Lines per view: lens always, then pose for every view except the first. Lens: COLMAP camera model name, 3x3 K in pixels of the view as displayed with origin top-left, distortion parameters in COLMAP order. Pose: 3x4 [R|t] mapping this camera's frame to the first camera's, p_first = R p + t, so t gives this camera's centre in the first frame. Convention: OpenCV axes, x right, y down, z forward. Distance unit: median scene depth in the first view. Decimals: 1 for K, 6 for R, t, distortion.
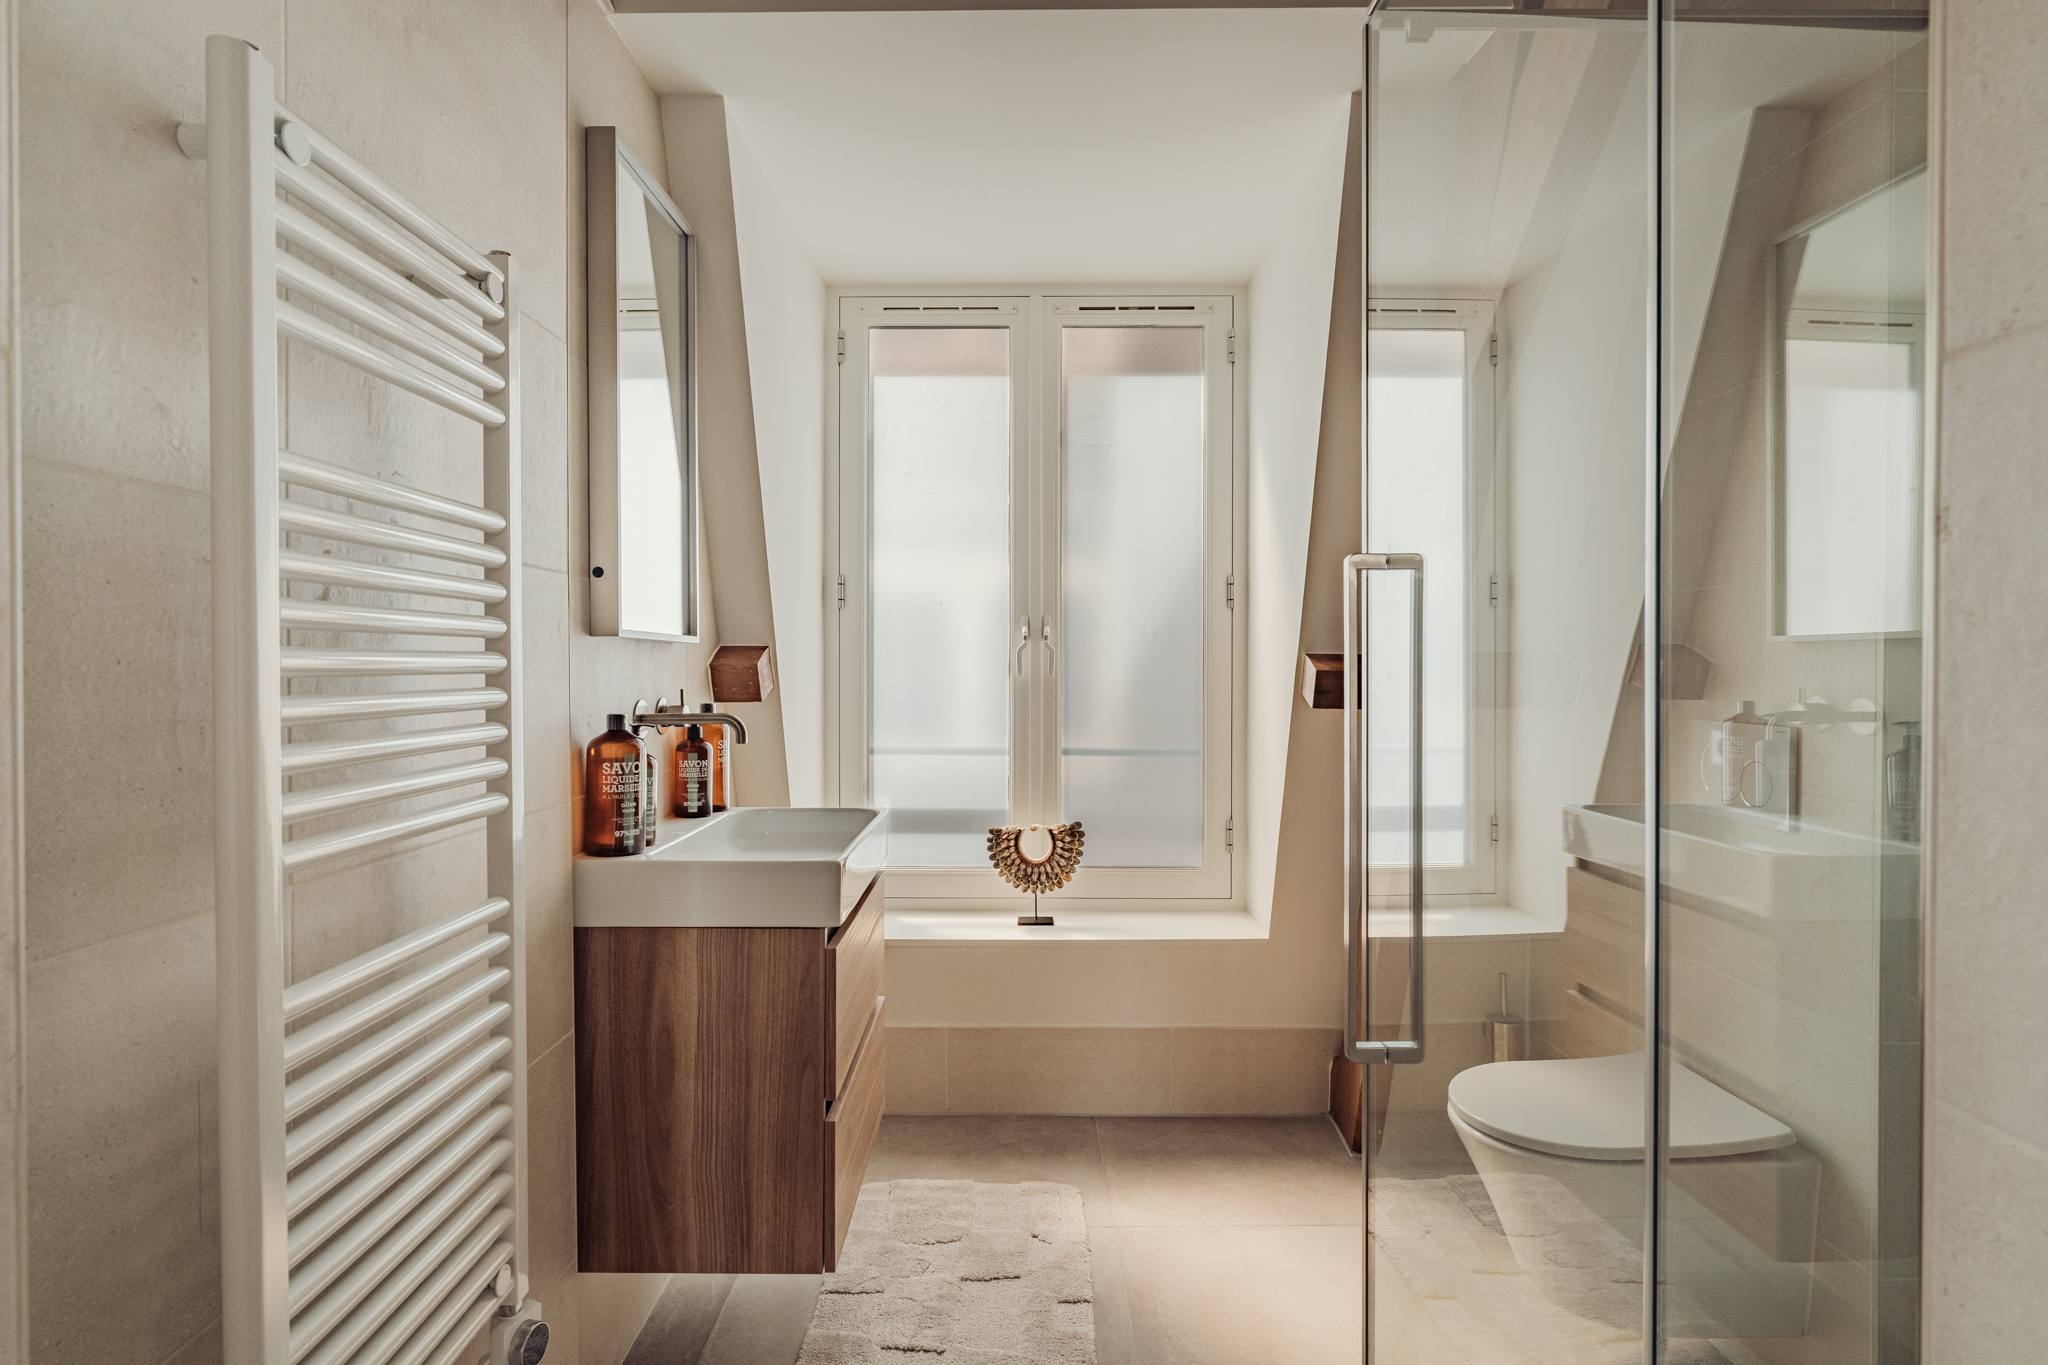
lens RADIAL K [[1071.3, 0, 1002.6], [0, 1071.3, 684.6], [0, 0, 1]] dist [-0.003218, 0.000238]
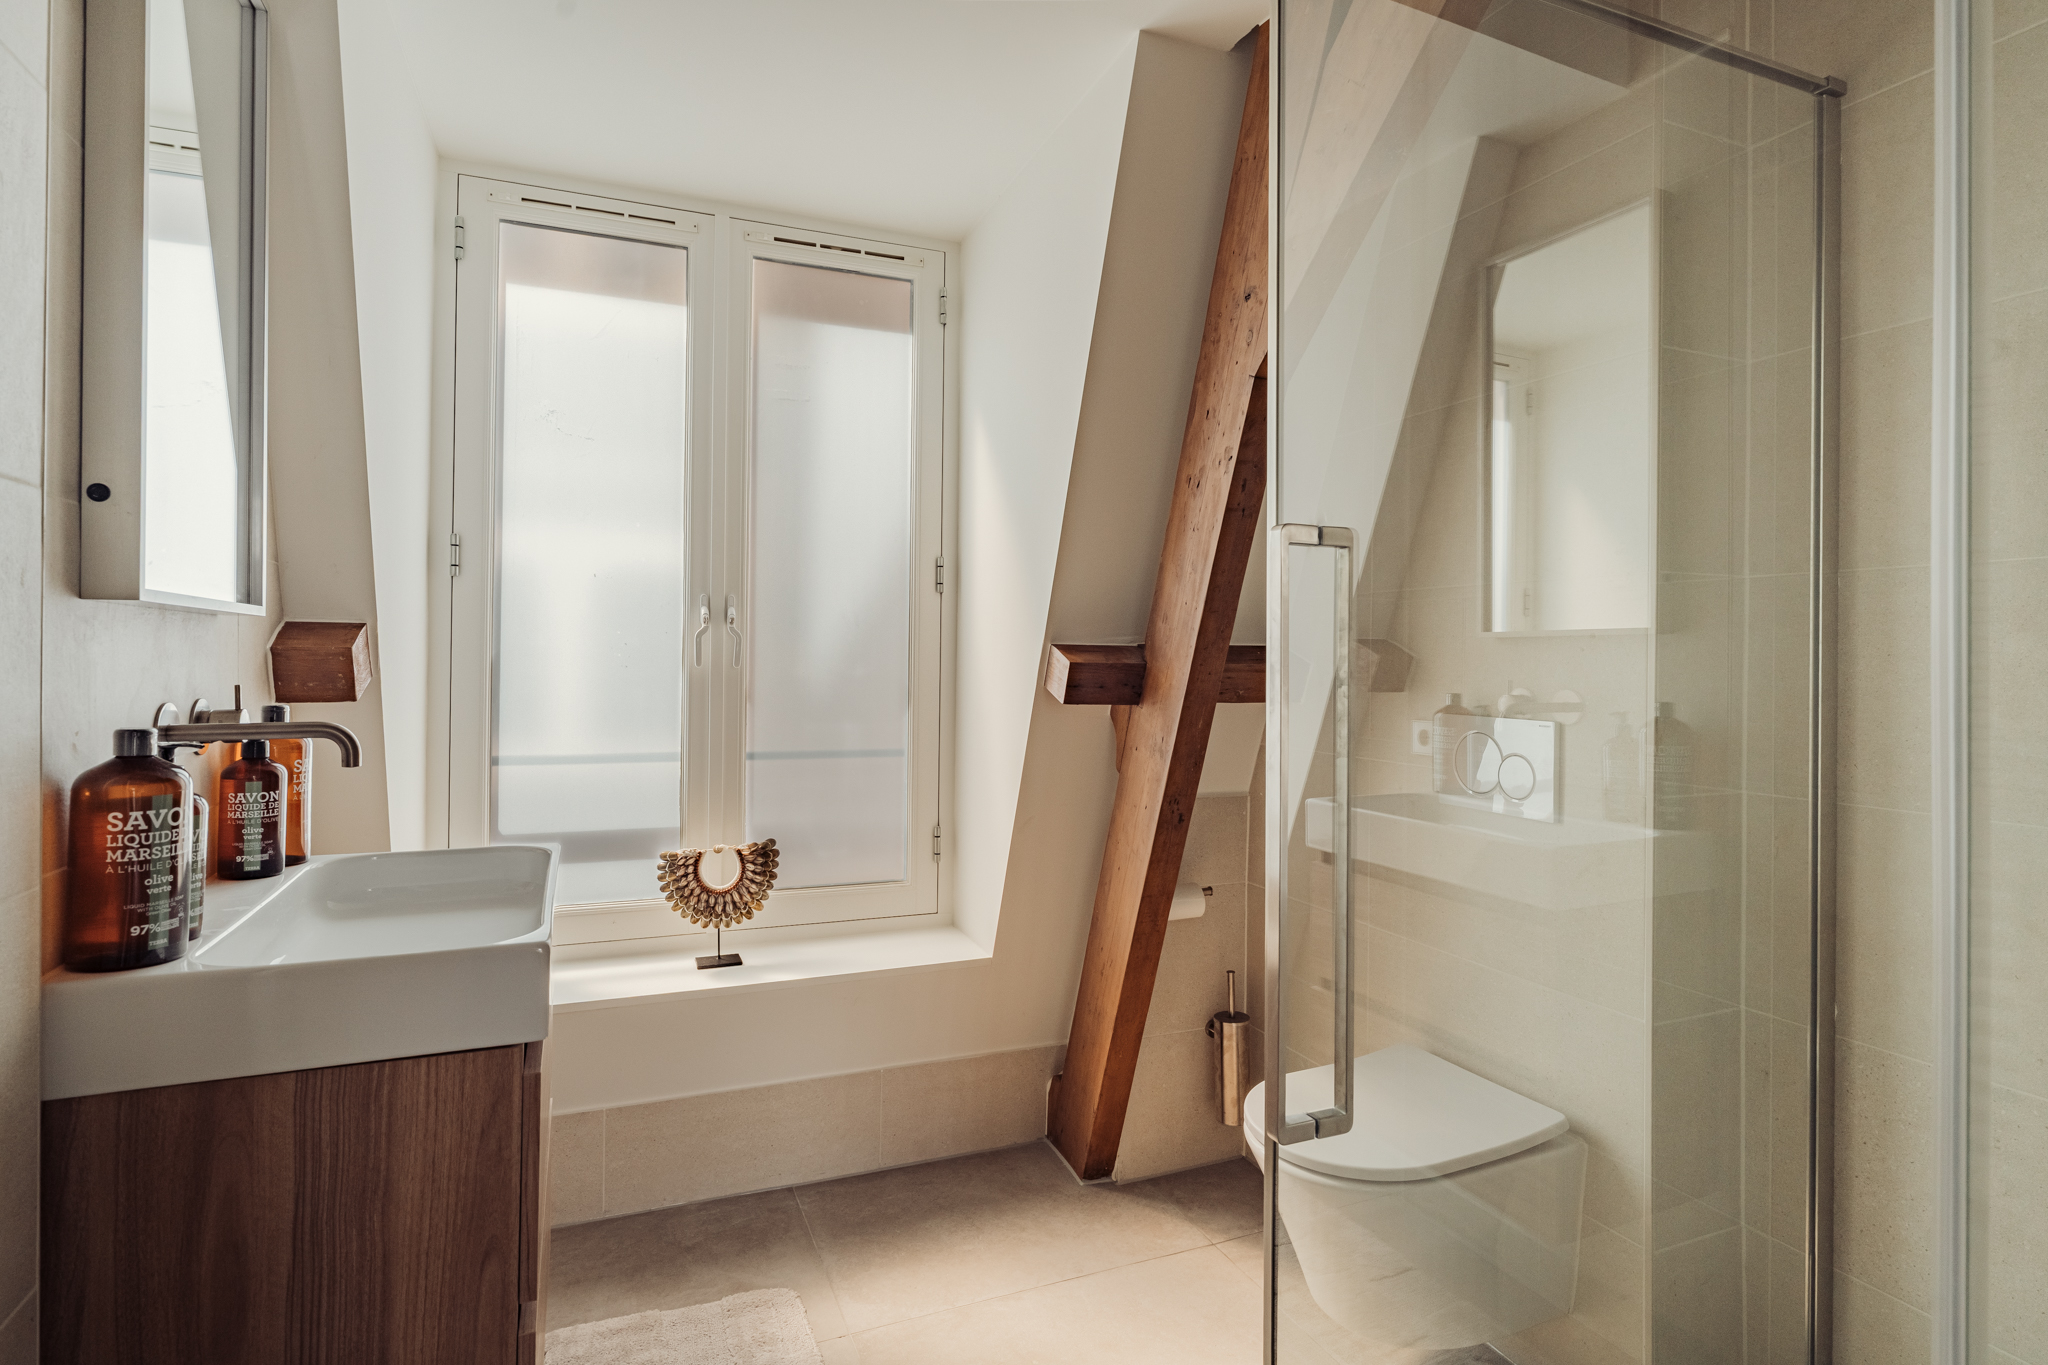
lens RADIAL K [[1071.3, 0, 1036.6], [0, 1071.3, 653.8], [0, 0, 1]] dist [-0.003218, 0.000238]
pose [[0.918305, 0.009823, 0.395752, -0.084263], [-0.002498, 0.999816, -0.019019, -0.002882], [-0.395866, 0.016477, 0.918160, 0.156244]]
